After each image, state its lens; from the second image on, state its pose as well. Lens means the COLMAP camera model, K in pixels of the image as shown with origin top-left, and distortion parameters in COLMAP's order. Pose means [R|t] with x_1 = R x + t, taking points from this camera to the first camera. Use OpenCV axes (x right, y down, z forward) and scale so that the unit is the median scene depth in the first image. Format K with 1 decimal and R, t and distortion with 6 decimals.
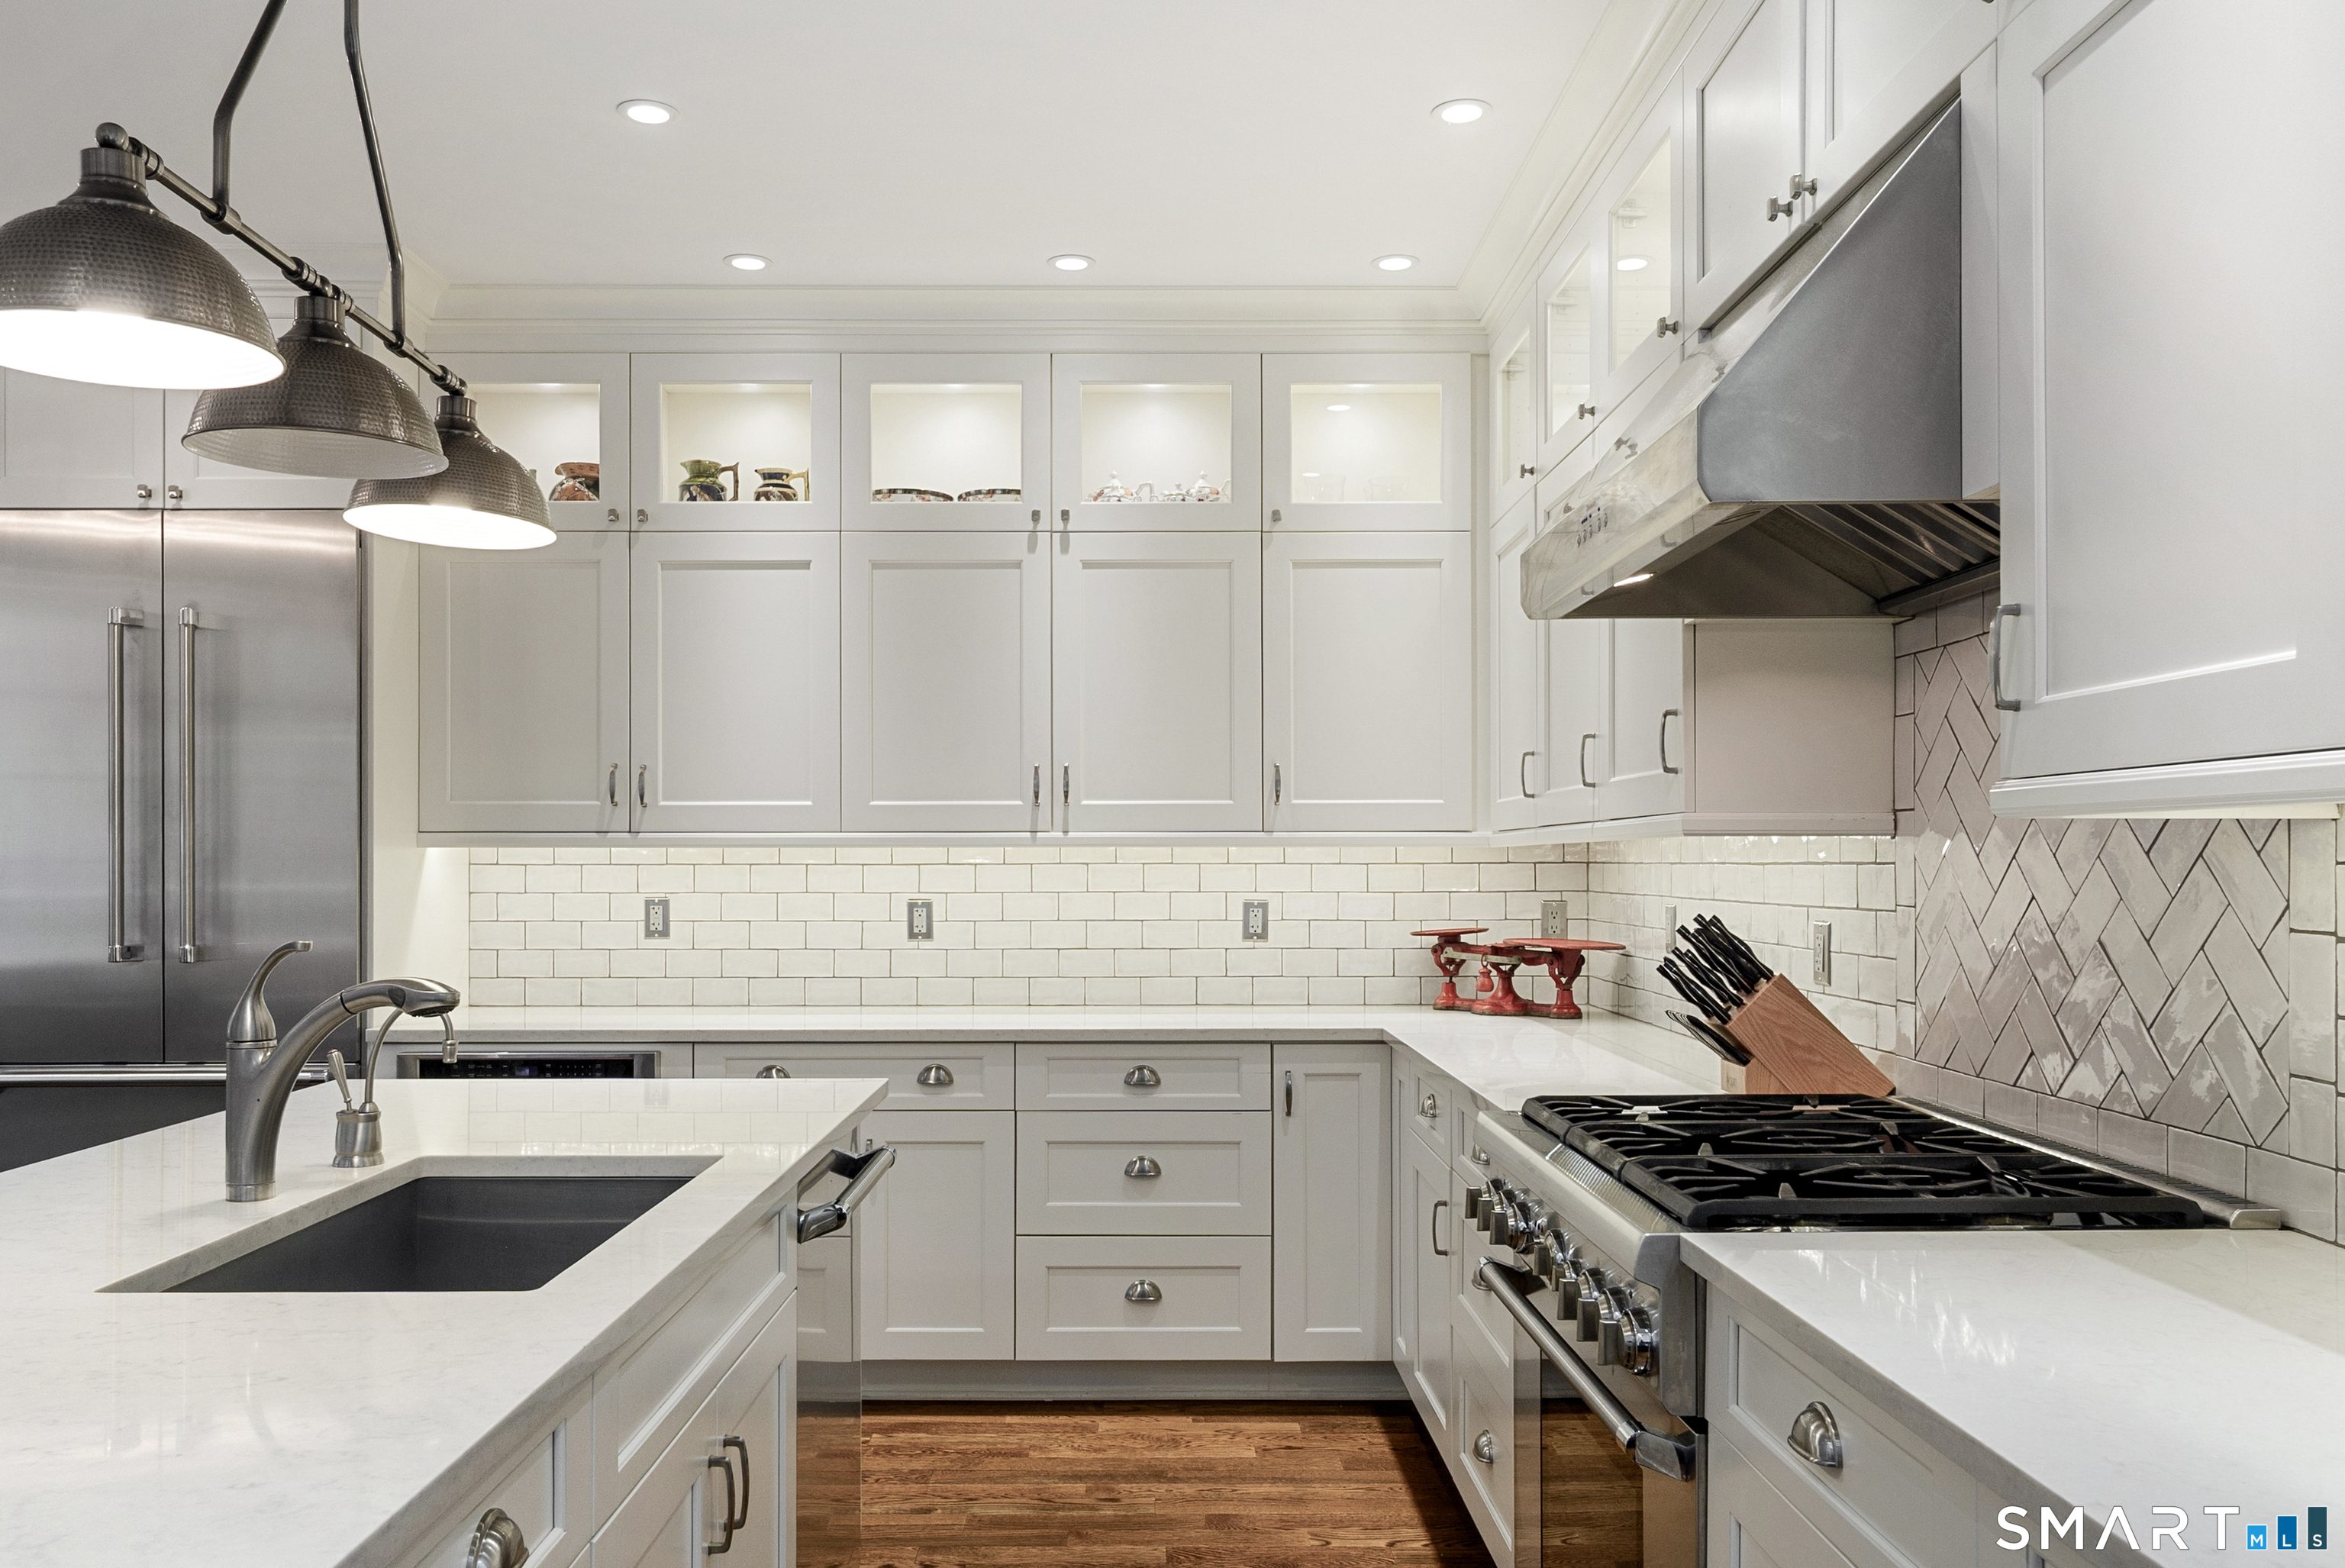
lens RADIAL K [[1785.6, 0, 1160.9], [0, 1785.6, 848.3], [0, 0, 1]] dist [-0.004981, -0.003092]
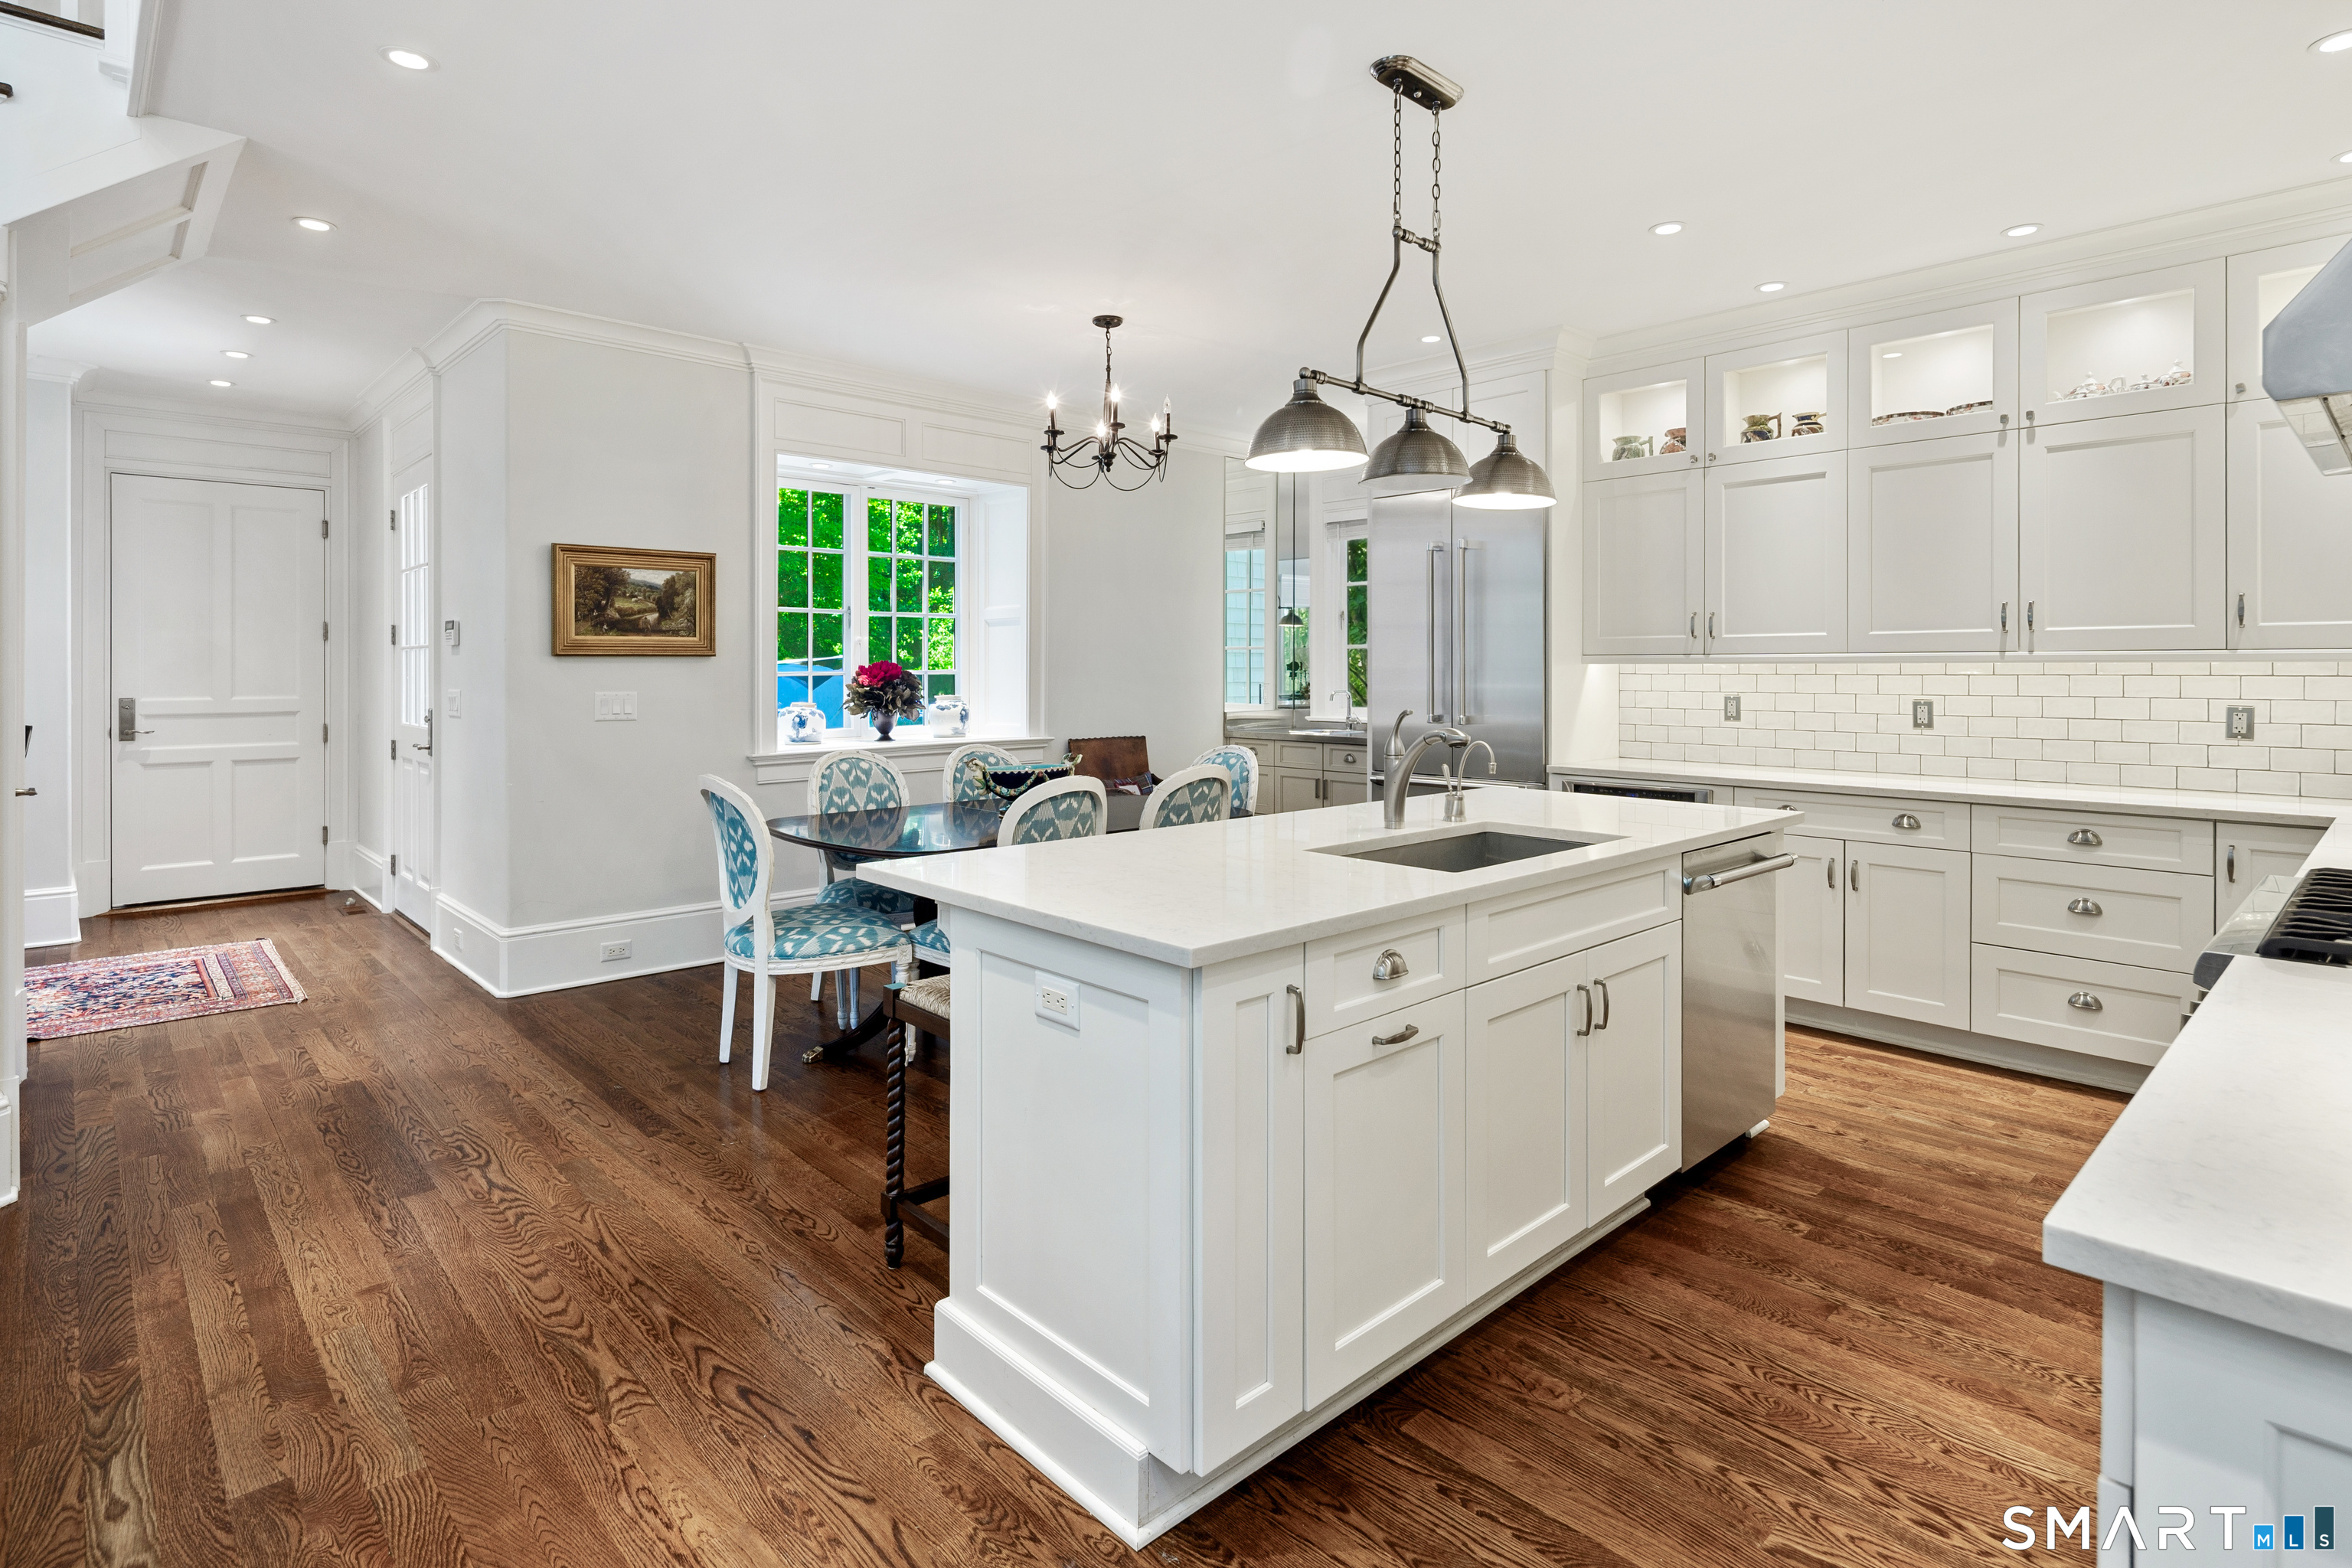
lens RADIAL K [[1188.4, 0, 1173.9], [0, 1188.4, 668.9], [0, 0, 1]] dist [0.006487, -0.000312]
pose [[0.673555, 0.000745, -0.739136, 0.174560], [0.003581, 0.999984, 0.004271, -0.002077], [0.739128, -0.005524, 0.673542, -0.079274]]
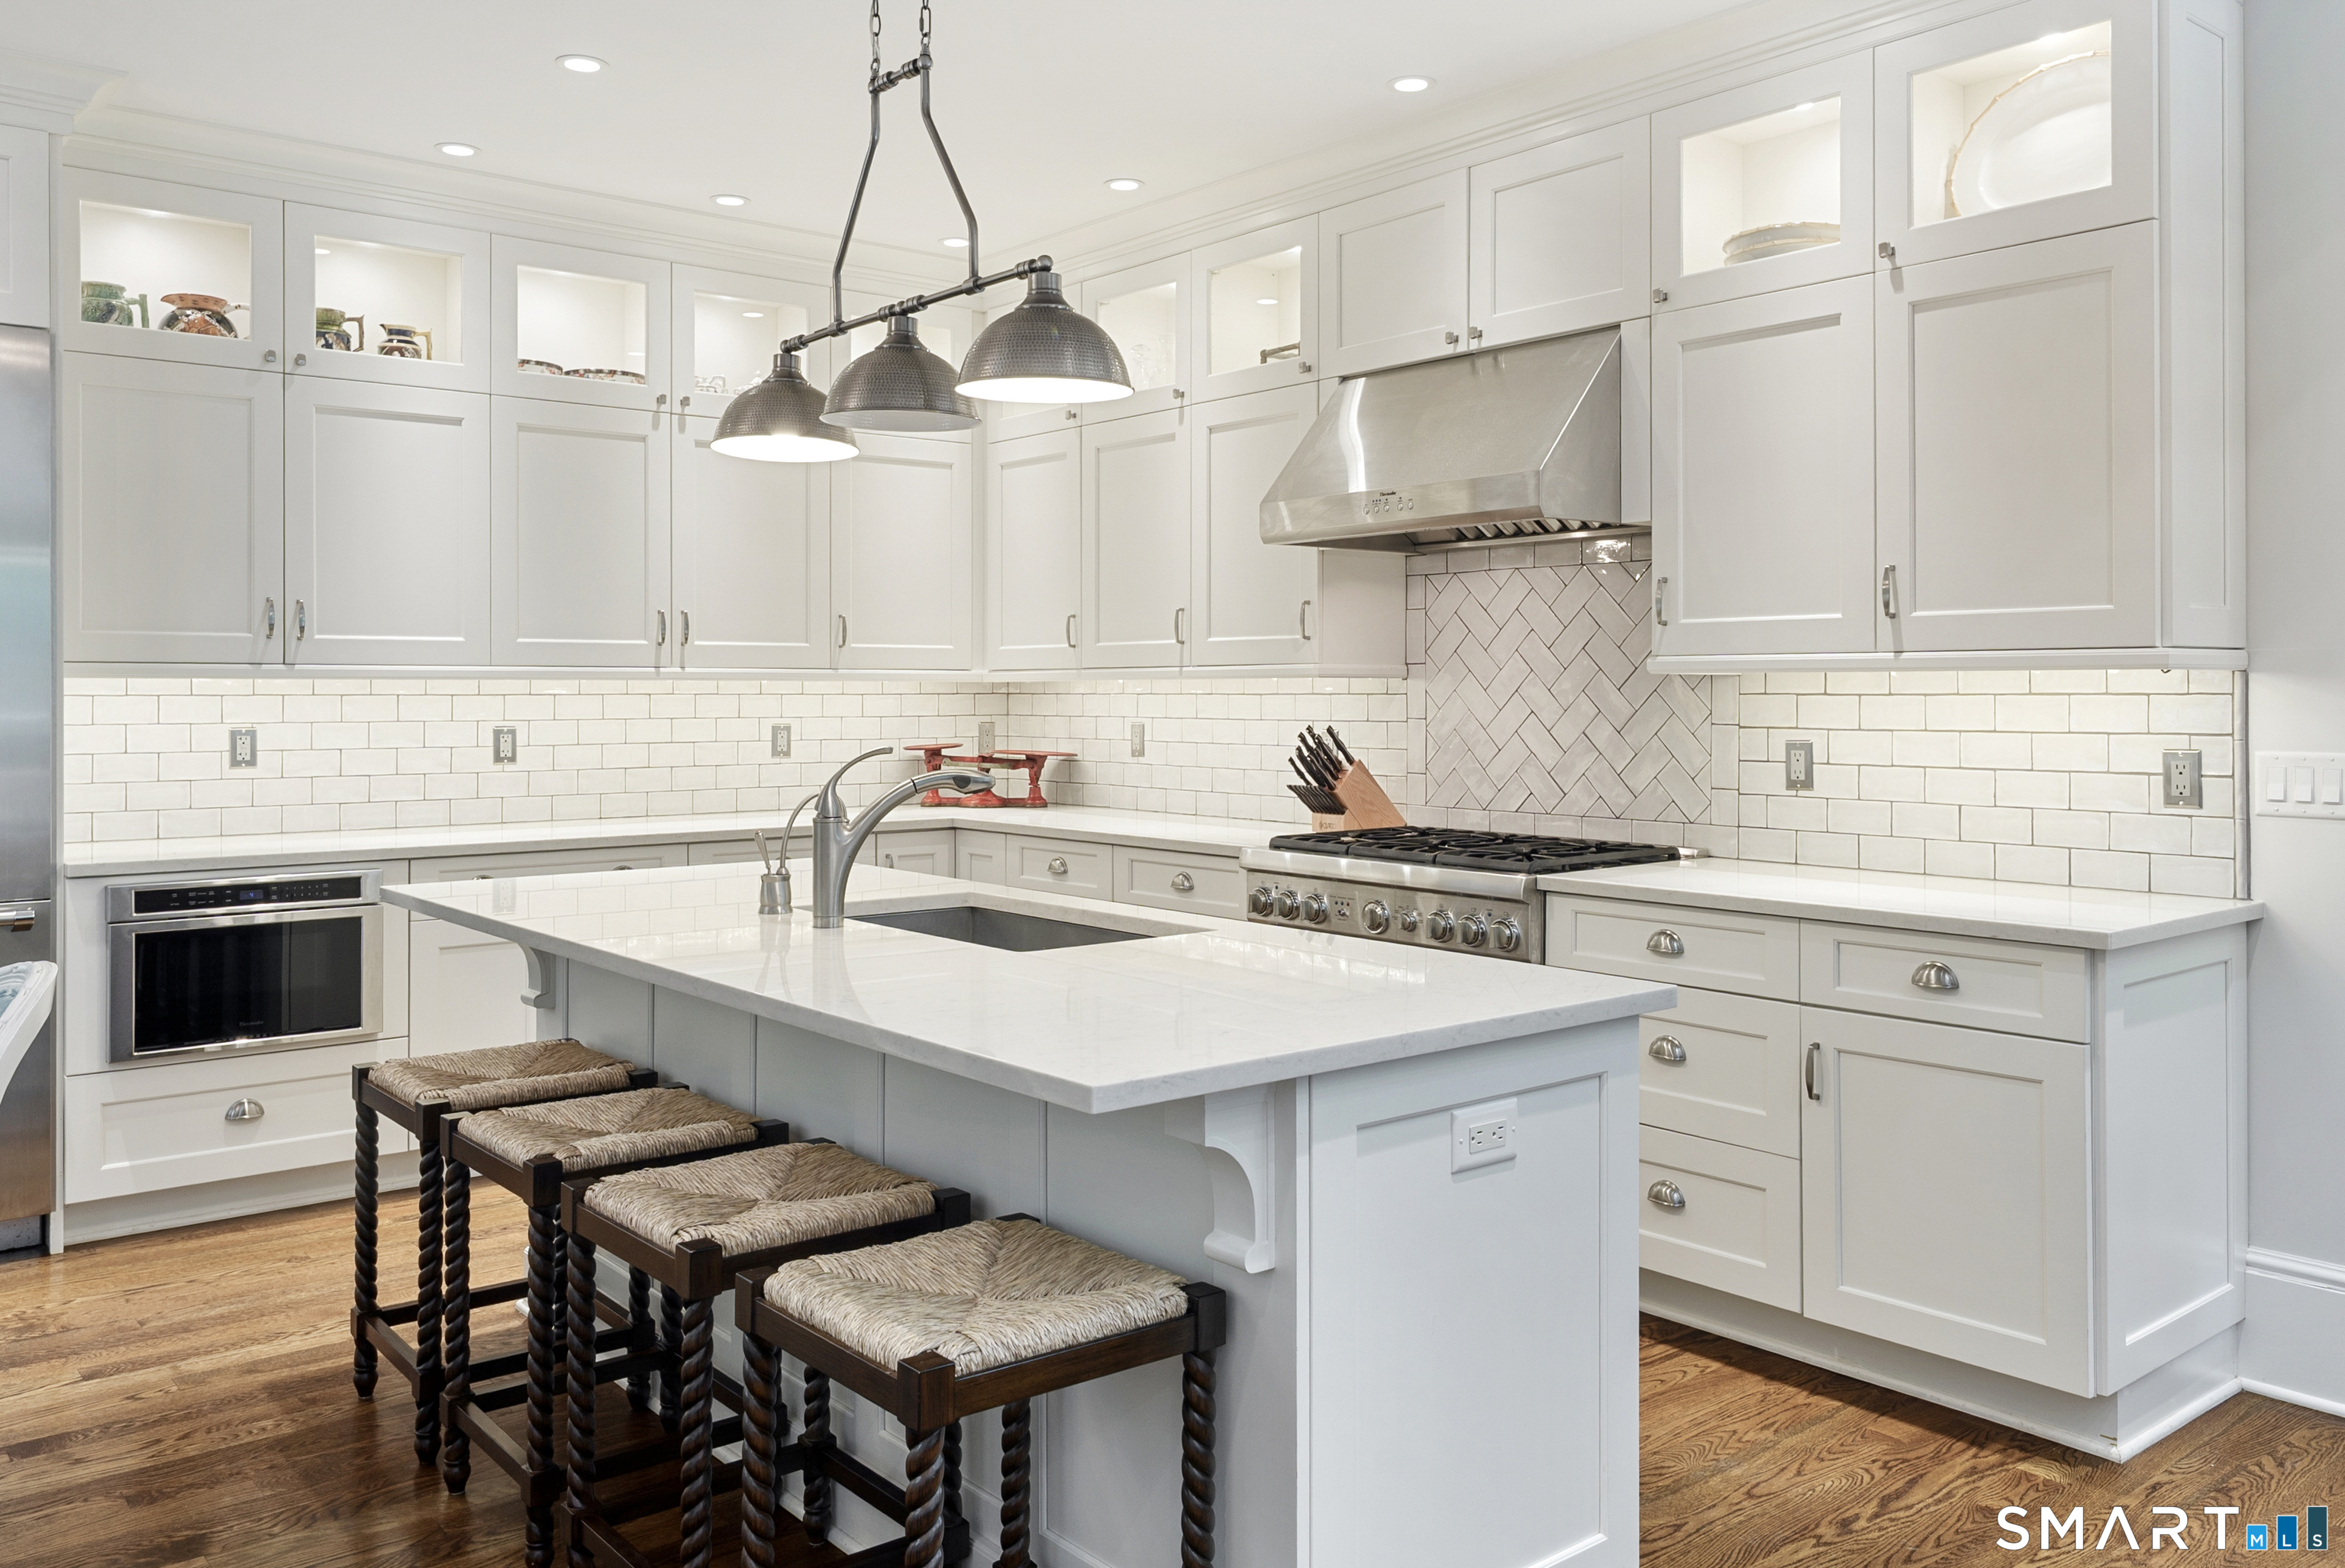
lens RADIAL K [[1835.0, 0, 1176.3], [0, 1835.0, 674.1], [0, 0, 1]] dist [-0.000928, 0.001597]
pose [[0.771528, 0.006924, 0.636158, -0.574892], [-0.005318, 0.999976, -0.004434, -0.001194], [-0.636173, 0.000038, 0.771546, -0.150134]]
